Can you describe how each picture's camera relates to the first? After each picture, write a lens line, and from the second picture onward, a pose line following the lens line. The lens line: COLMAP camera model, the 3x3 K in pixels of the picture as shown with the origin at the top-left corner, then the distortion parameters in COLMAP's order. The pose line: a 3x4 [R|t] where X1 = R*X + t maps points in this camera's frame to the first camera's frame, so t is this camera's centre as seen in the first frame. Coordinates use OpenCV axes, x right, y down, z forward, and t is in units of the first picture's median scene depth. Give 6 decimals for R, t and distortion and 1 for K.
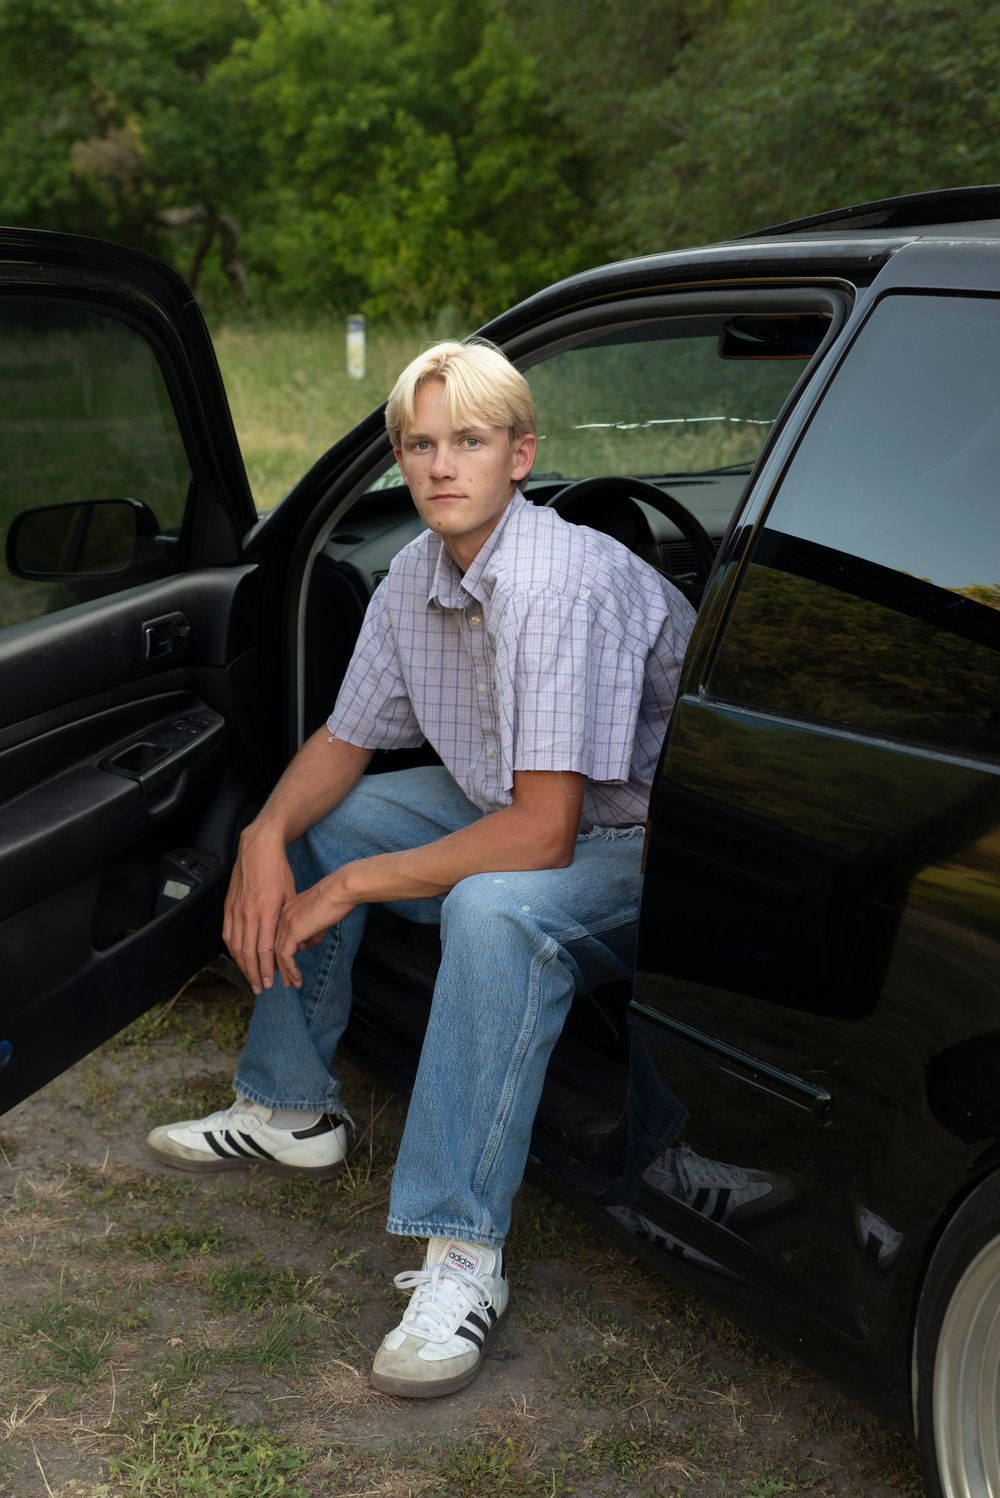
lens RADIAL K [[2271.6, 0, 497.1], [0, 2271.6, 721.4], [0, 0, 1]] dist [0.054299, 0.220654]
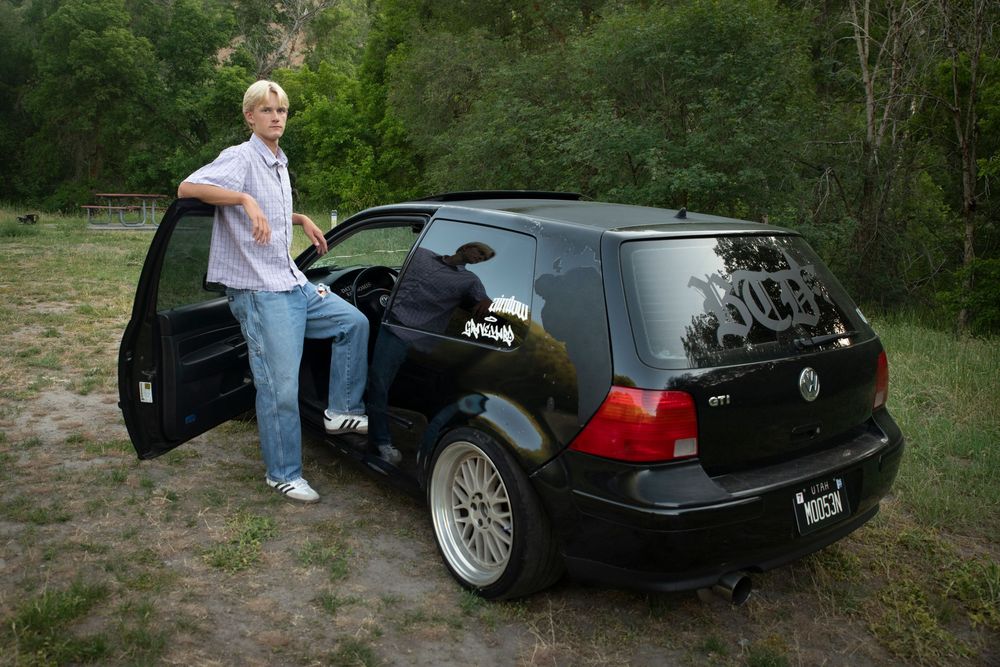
lens RADIAL K [[909.4, 0, 500.0], [0, 909.4, 333.5], [0, 0, 1]] dist [-0.122613, 0.155119]
pose [[0.994534, 0.016889, 0.103037, 0.024473], [-0.012939, 0.999160, -0.038877, 0.012511], [-0.103607, 0.037331, 0.993918, -0.103652]]
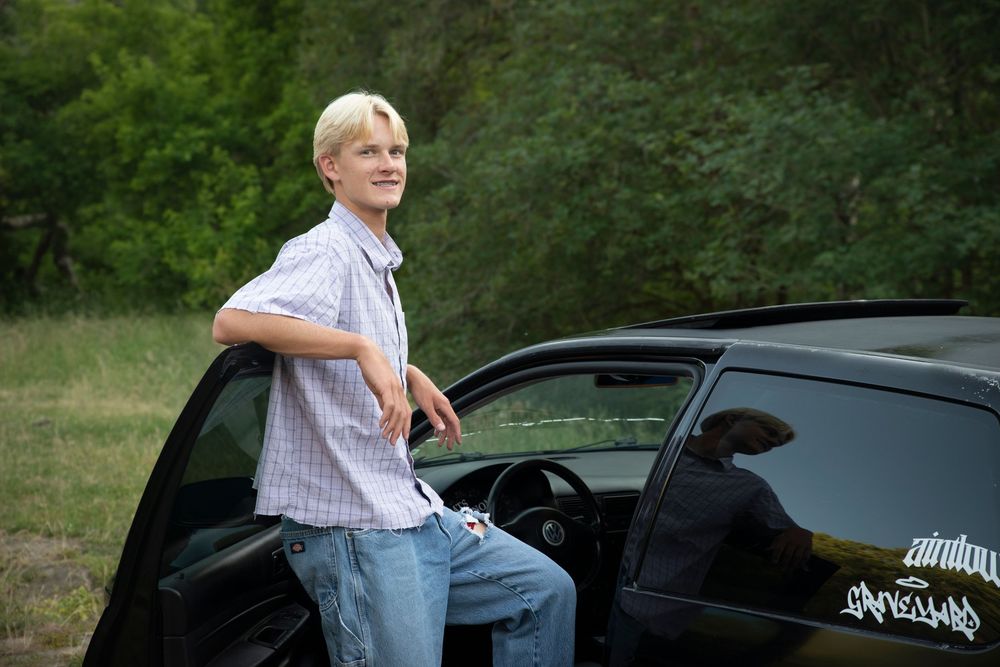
lens RADIAL K [[2016.9, 0, 500.0], [0, 2016.9, 333.5], [0, 0, 1]] dist [0.198857, 0.231977]
pose [[0.989333, 0.001070, 0.145669, -0.050905], [0.020253, 0.989251, -0.144816, 0.003815], [-0.144258, 0.146222, 0.978677, -0.120588]]
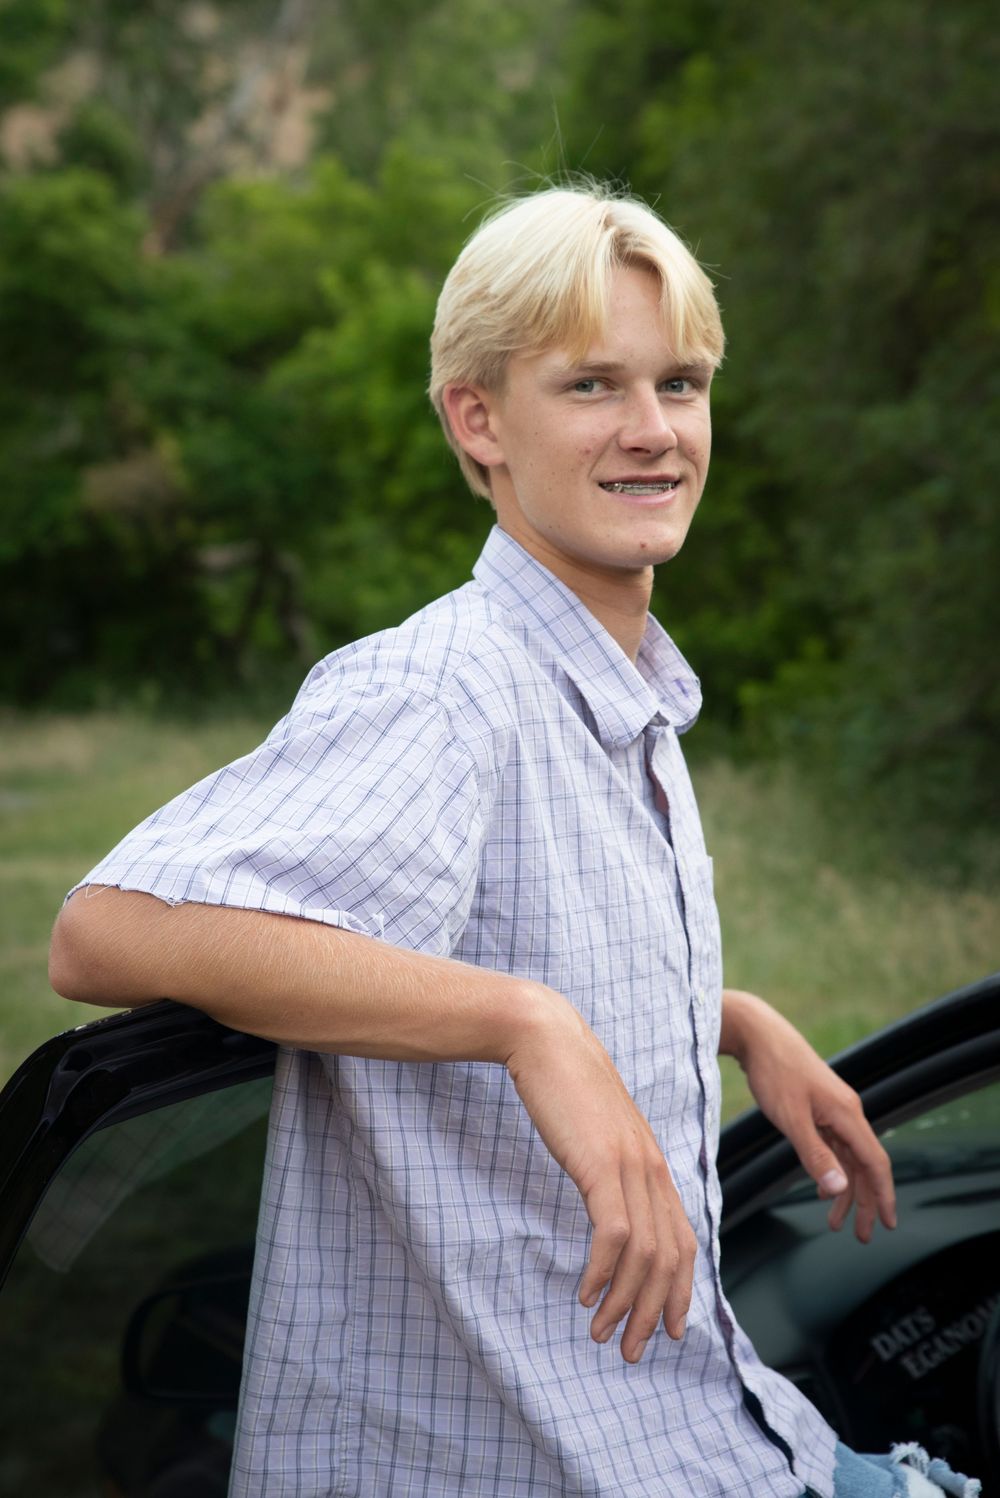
lens RADIAL K [[3021.3, 0, 500.0], [0, 3021.3, 749.0], [0, 0, 1]] dist [0.198857, 0.231977]
pose [[0.999574, -0.001284, -0.029144, -0.023973], [-0.002639, 0.990954, -0.134179, -0.033144], [0.029052, 0.134199, 0.990528, 0.047436]]
